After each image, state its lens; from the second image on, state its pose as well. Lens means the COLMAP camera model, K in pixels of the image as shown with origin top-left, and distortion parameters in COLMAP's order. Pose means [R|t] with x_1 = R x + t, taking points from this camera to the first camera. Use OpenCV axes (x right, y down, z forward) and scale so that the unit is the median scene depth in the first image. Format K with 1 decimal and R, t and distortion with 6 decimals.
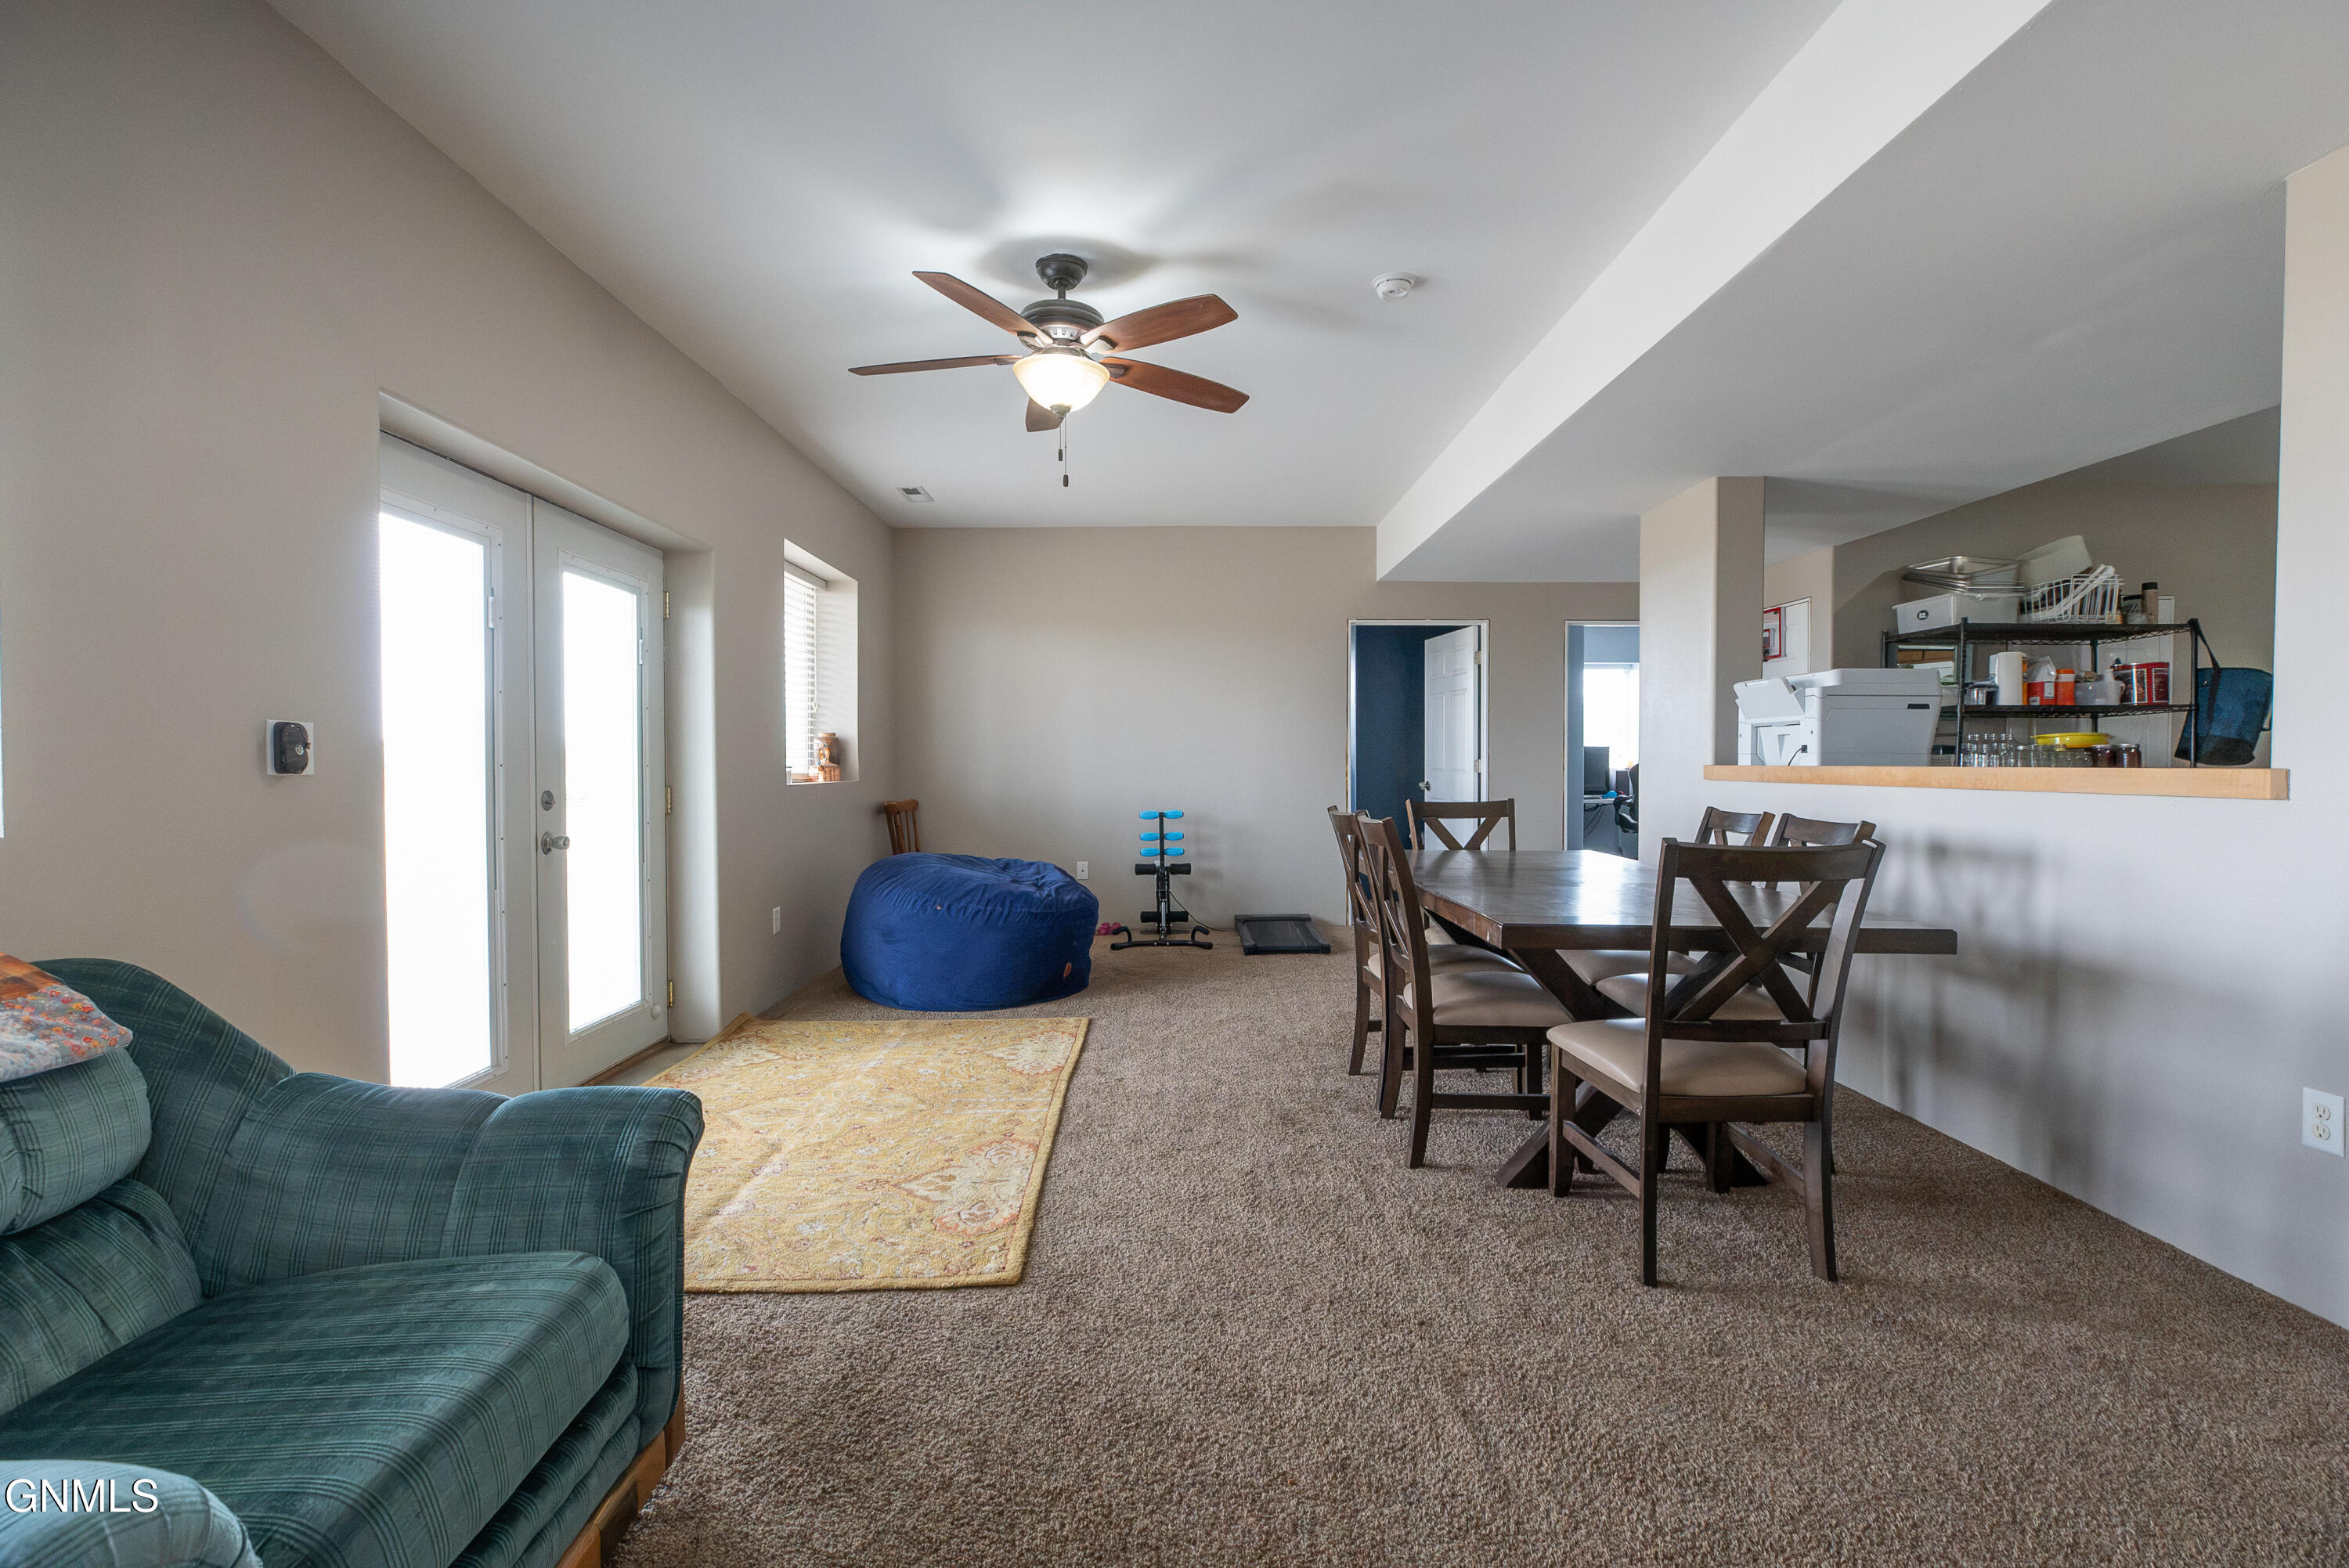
lens RADIAL K [[1057.0, 0, 1176.6], [0, 1057.0, 780.7], [0, 0, 1]] dist [0.004267, 0.000992]
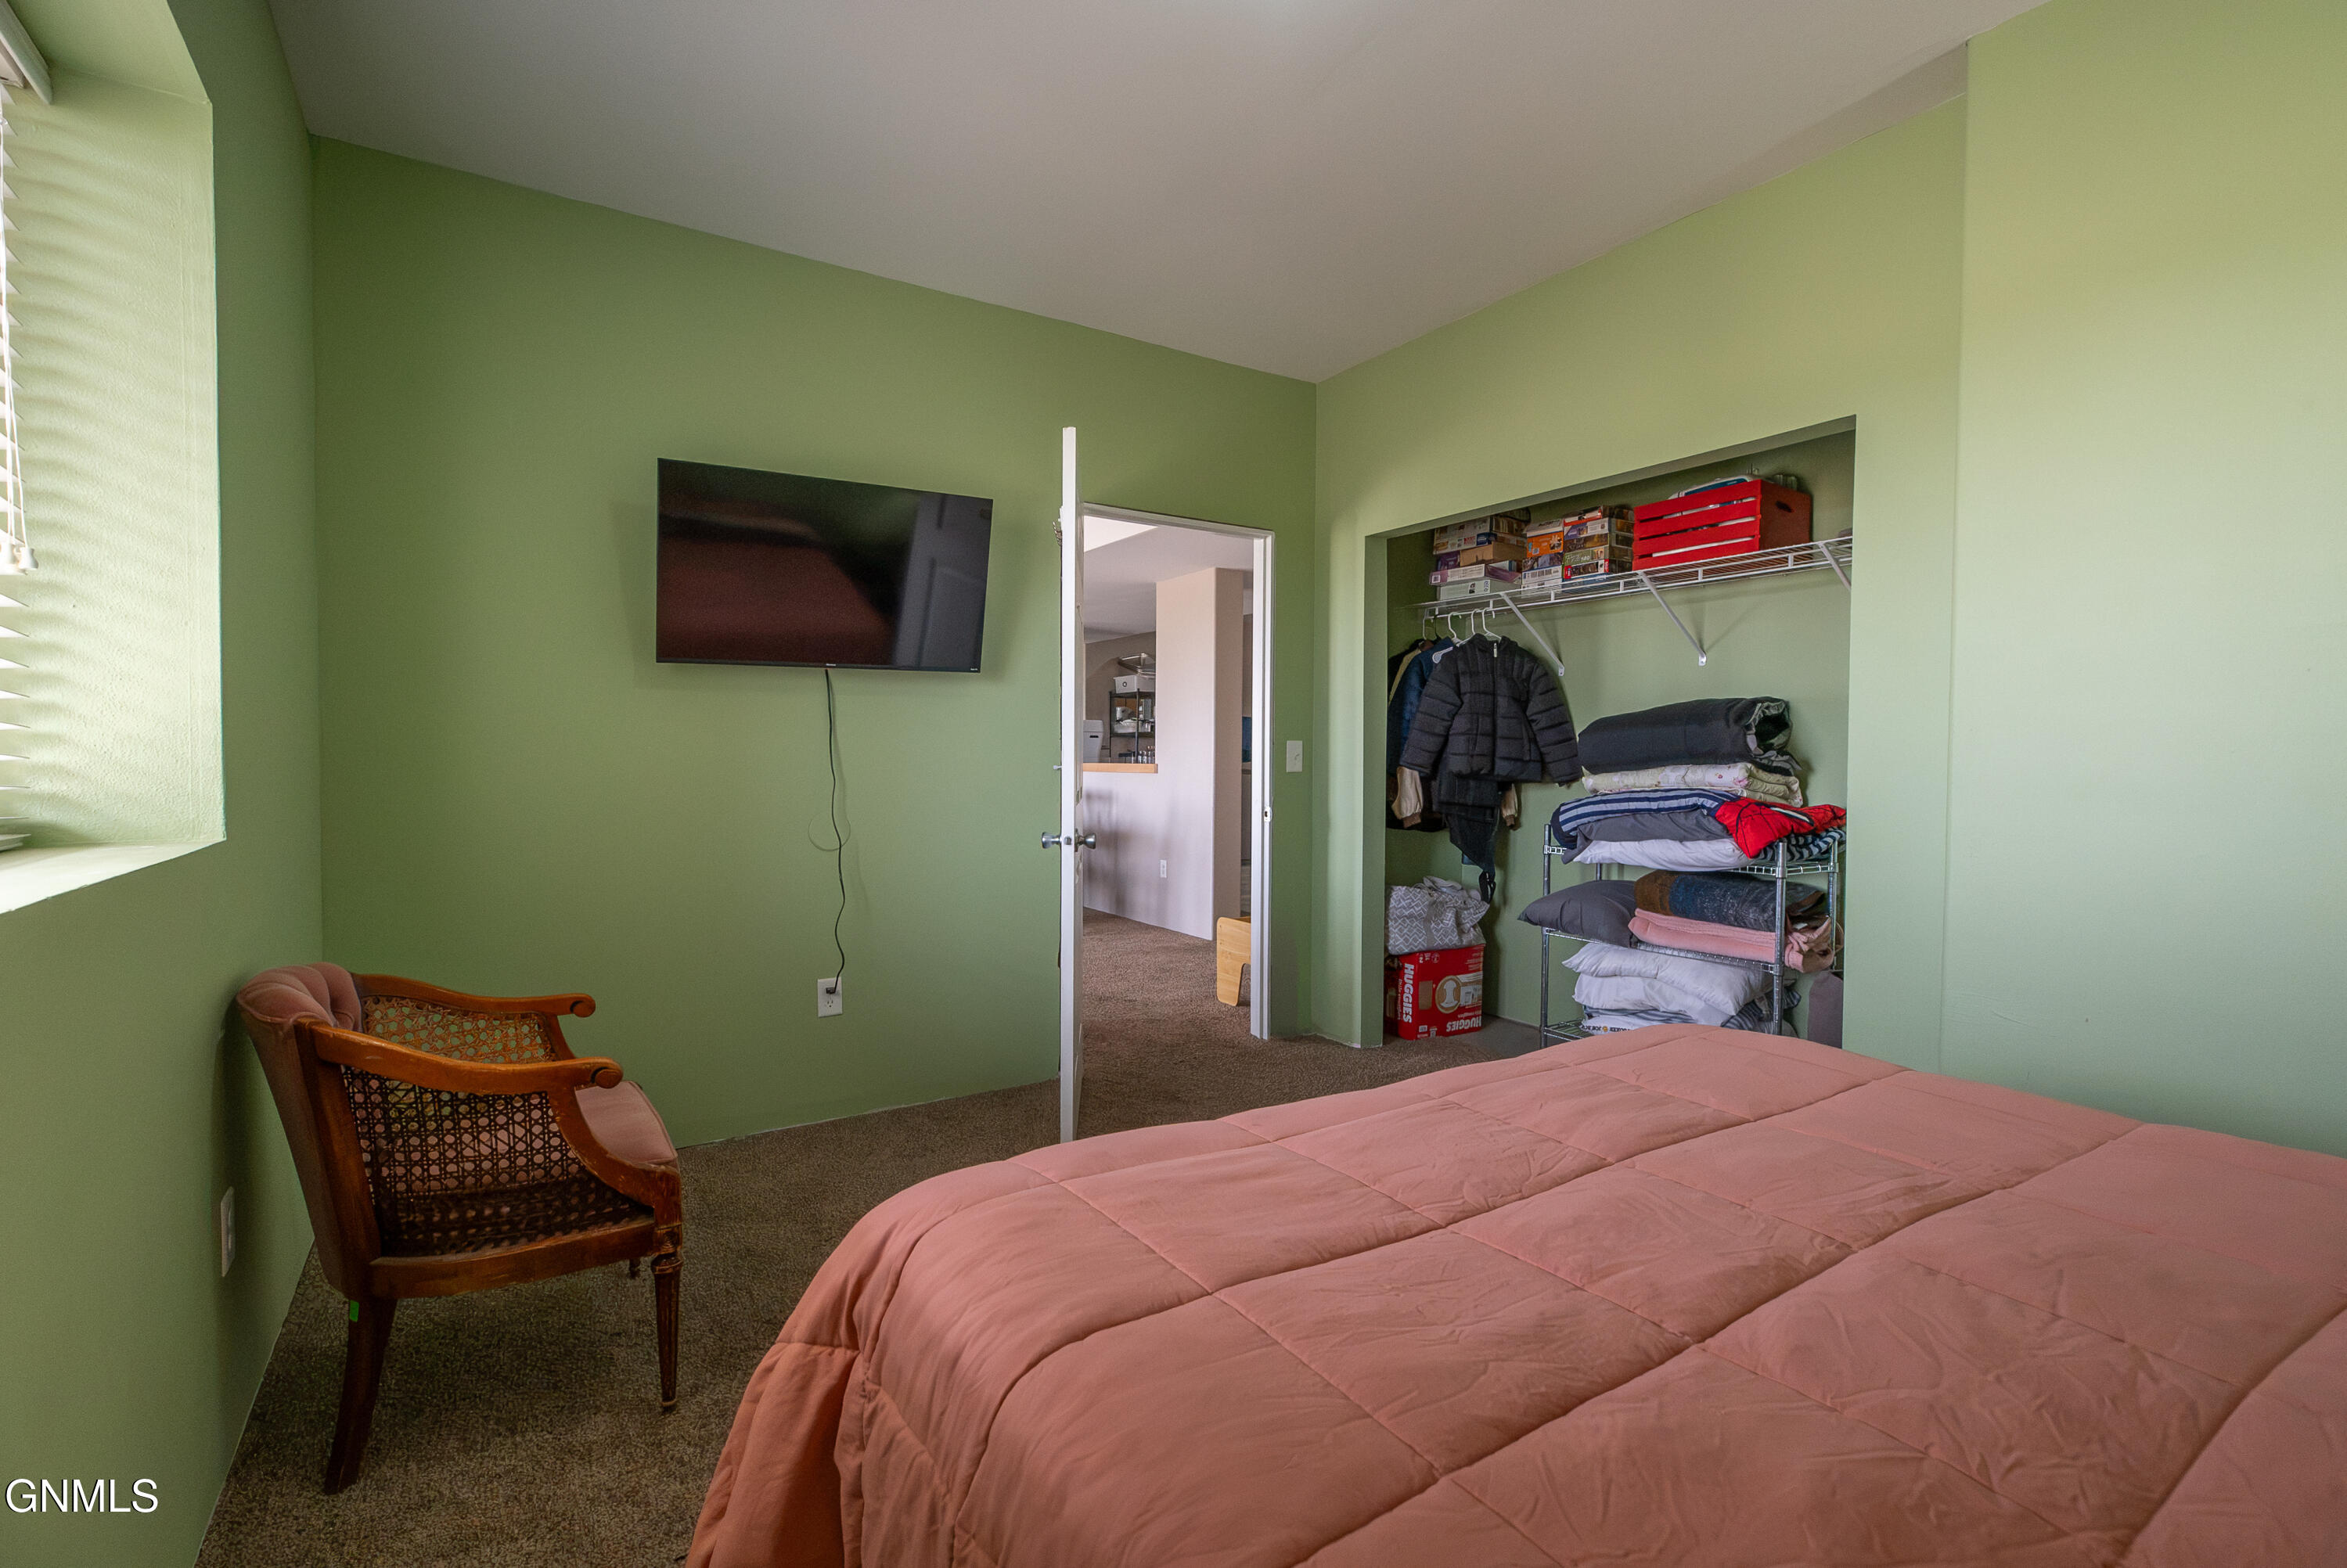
lens RADIAL K [[1056.1, 0, 1177.2], [0, 1056.1, 780.6], [0, 0, 1]] dist [0.004267, 0.000992]
pose [[0.844798, -0.006602, 0.535045, -0.472941], [0.004275, 0.999975, 0.005589, 0.016002], [-0.535069, -0.002434, 0.844805, -1.300255]]
